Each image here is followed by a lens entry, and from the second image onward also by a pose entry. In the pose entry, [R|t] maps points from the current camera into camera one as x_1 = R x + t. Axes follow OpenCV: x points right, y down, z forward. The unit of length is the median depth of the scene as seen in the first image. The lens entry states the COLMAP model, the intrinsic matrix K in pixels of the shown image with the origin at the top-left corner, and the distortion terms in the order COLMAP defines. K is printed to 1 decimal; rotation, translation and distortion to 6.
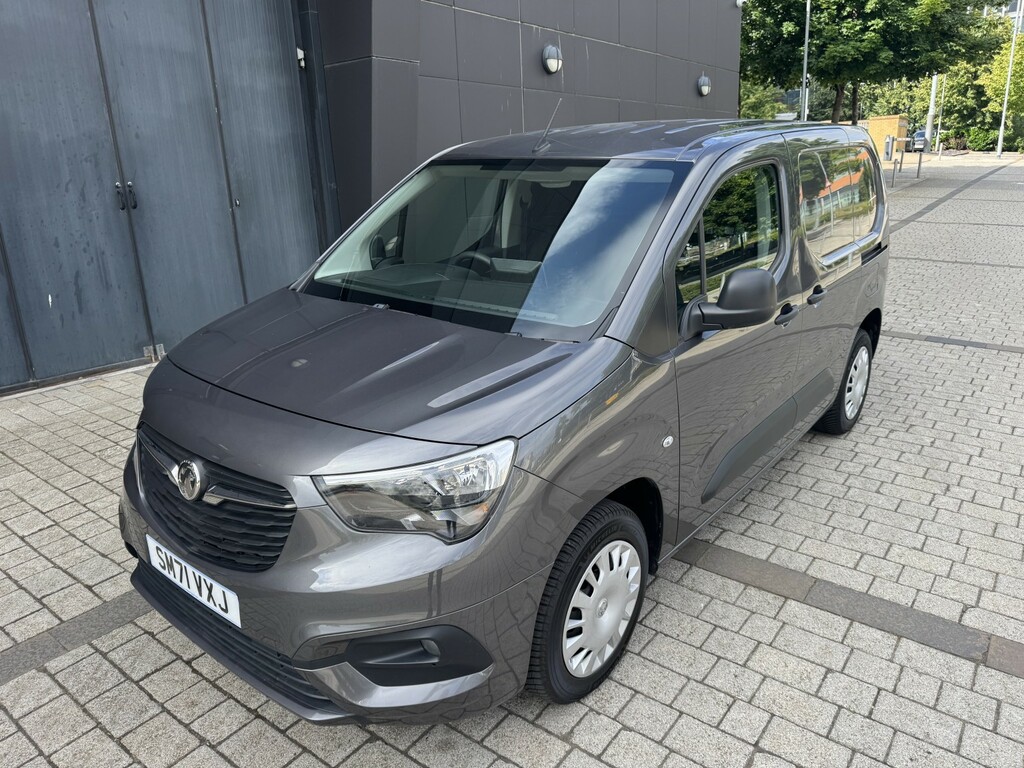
lens RADIAL K [[731.5, 0, 512.1], [0, 731.5, 390.6], [0, 0, 1]] dist [0.009358, -0.006203]
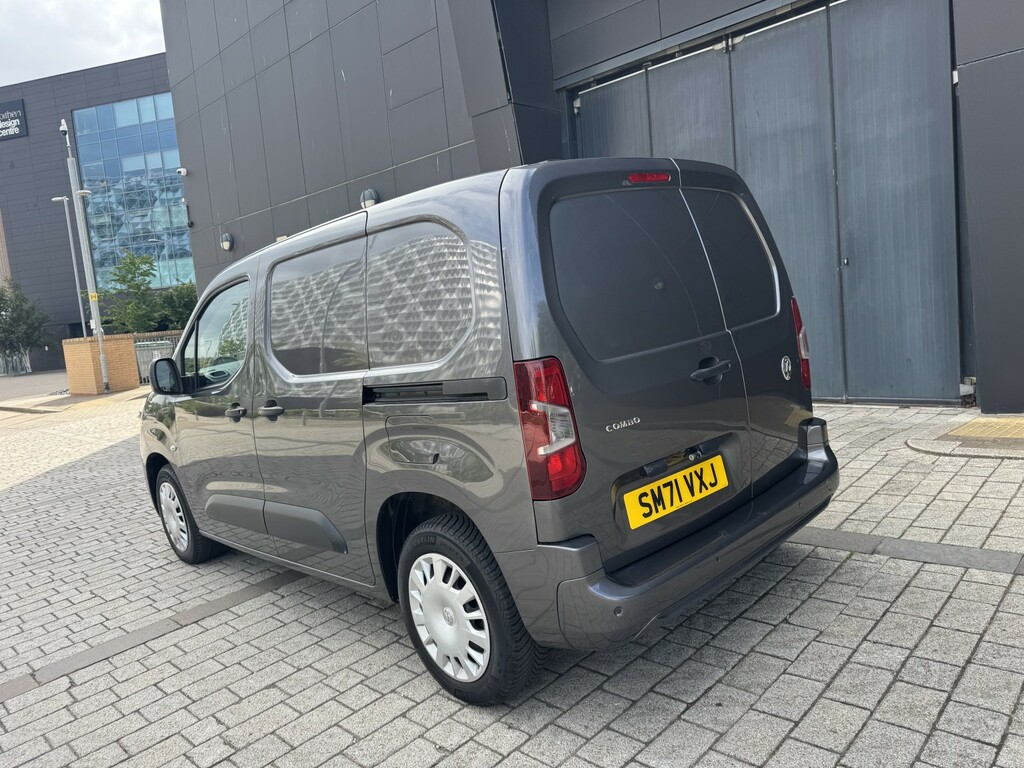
lens RADIAL K [[731.5, 0, 512.5], [0, 731.5, 376.9], [0, 0, 1]] dist [0.009358, -0.006203]
pose [[-0.122960, 0.148099, -0.981299, 0.678488], [-0.179204, 0.969234, 0.168733, -0.202387], [0.976098, 0.196600, -0.092637, 0.721611]]
